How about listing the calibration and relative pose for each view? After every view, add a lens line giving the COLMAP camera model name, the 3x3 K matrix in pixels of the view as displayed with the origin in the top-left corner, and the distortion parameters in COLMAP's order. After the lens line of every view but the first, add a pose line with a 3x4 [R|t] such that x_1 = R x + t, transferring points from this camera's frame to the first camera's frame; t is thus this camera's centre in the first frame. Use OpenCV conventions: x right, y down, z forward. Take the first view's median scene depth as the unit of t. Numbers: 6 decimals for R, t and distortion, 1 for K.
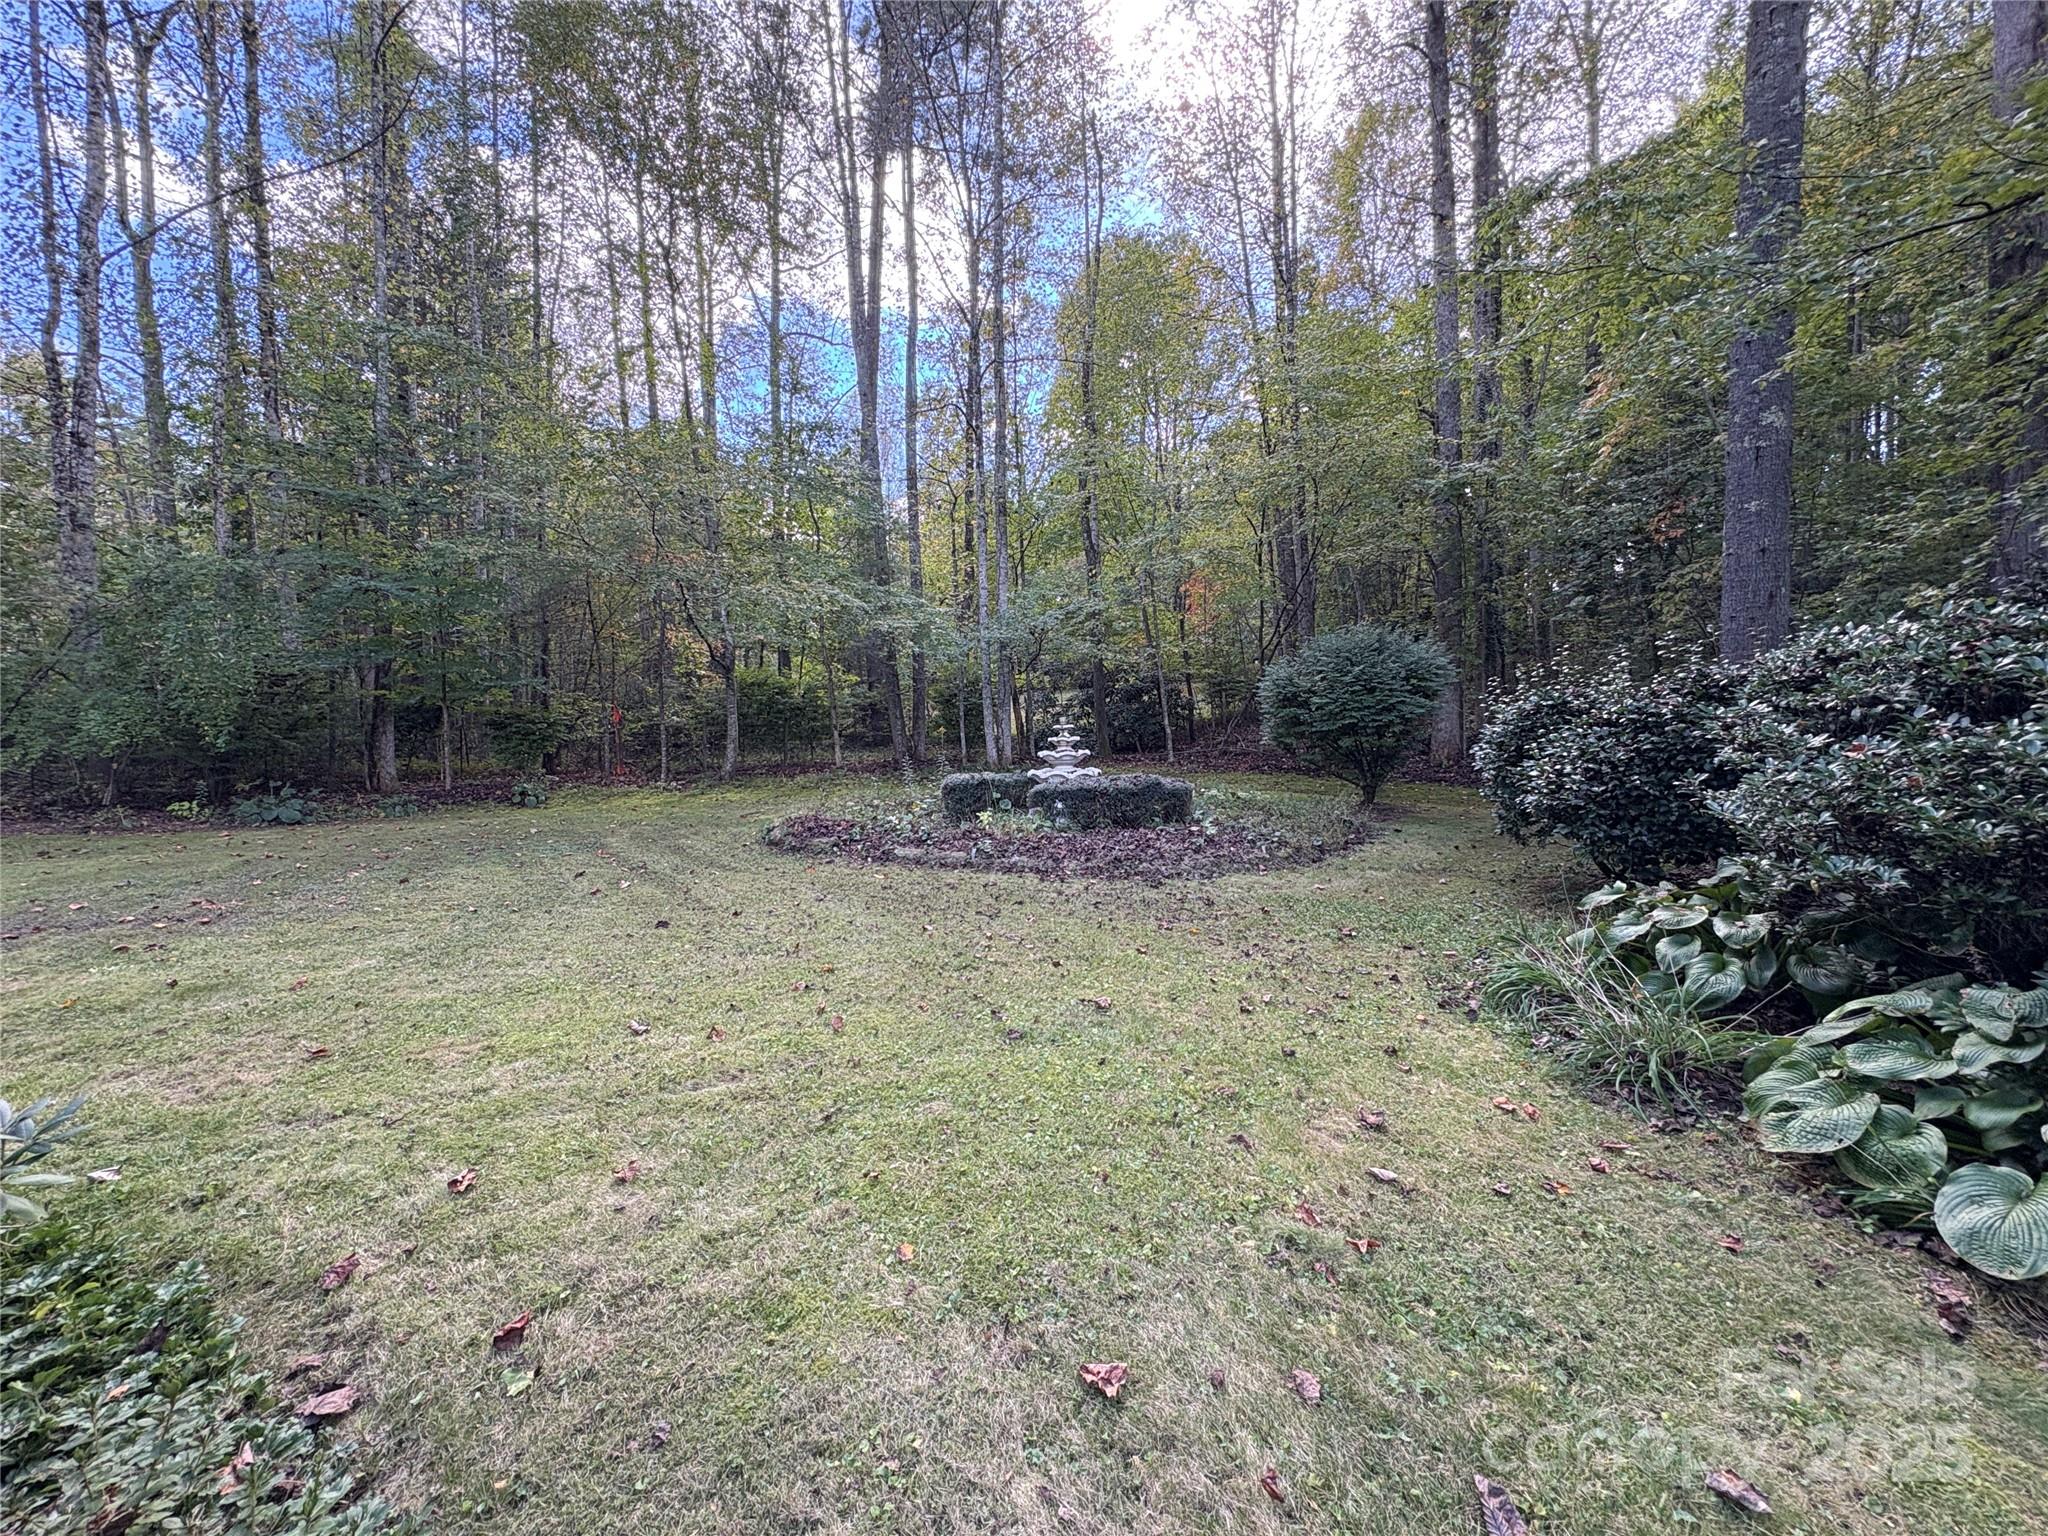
lens RADIAL K [[813.5, 0, 1024.0], [0, 813.5, 768.0], [0, 0, 1]] dist [-0.001332, 0.000437]
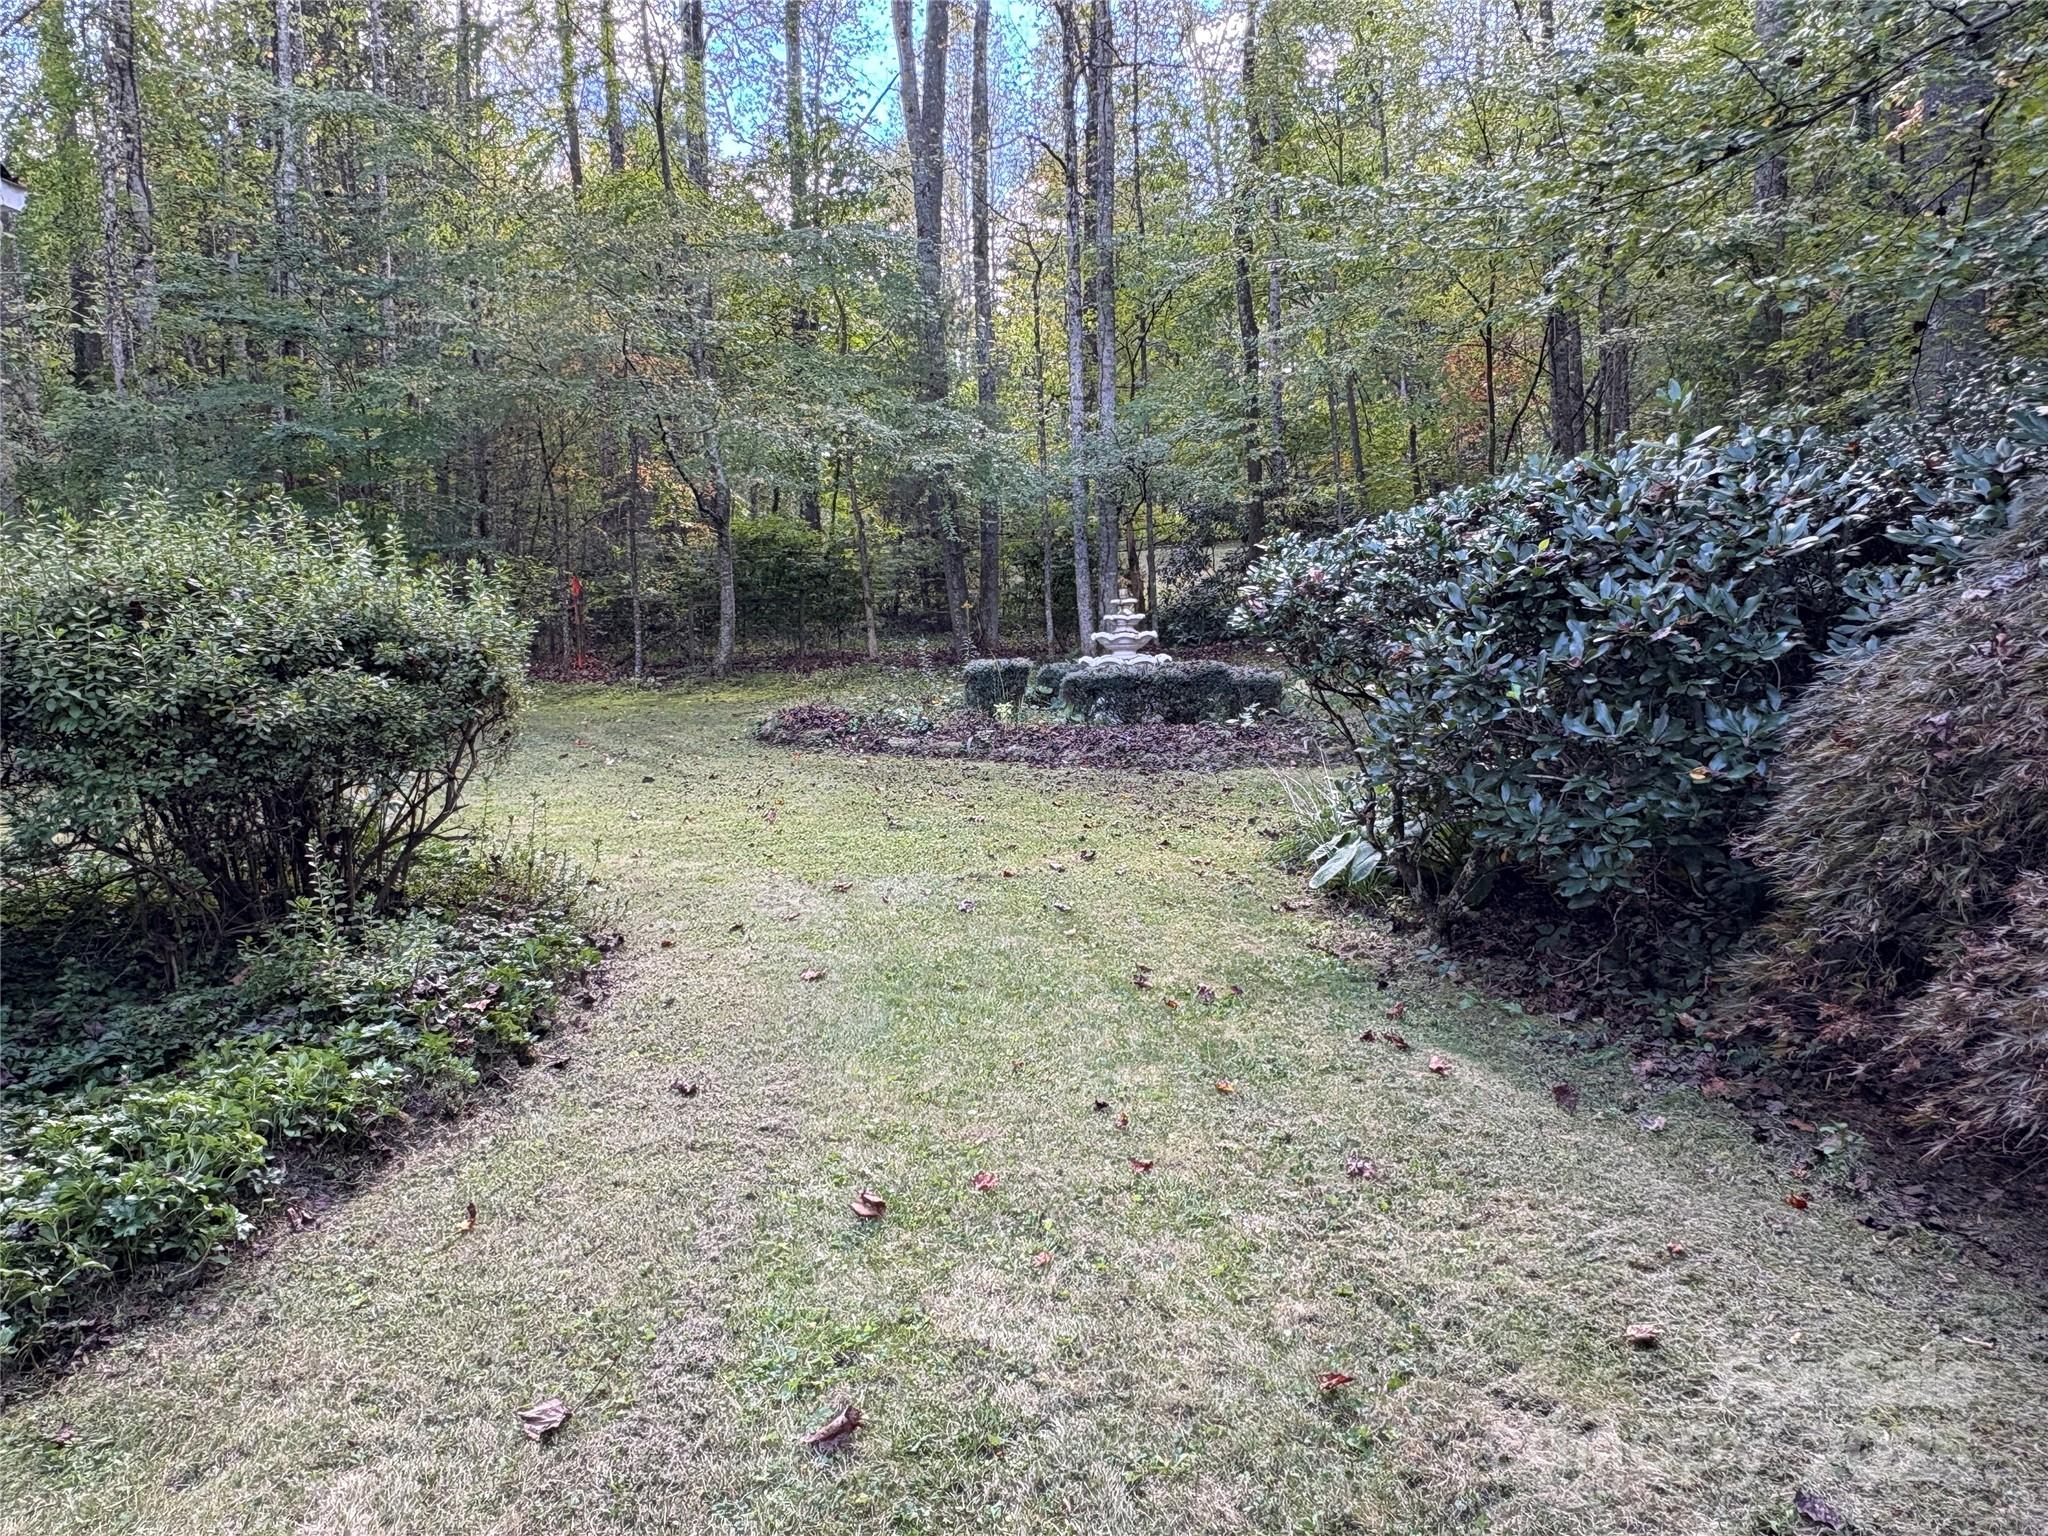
lens RADIAL K [[1438.7, 0, 1024.0], [0, 1438.7, 768.0], [0, 0, 1]] dist [-0.005556, -0.001249]
pose [[0.988636, 0.014794, -0.149602, 0.162759], [-0.004946, 0.997808, 0.065989, 0.018545], [0.150251, -0.064499, 0.986542, -0.392890]]
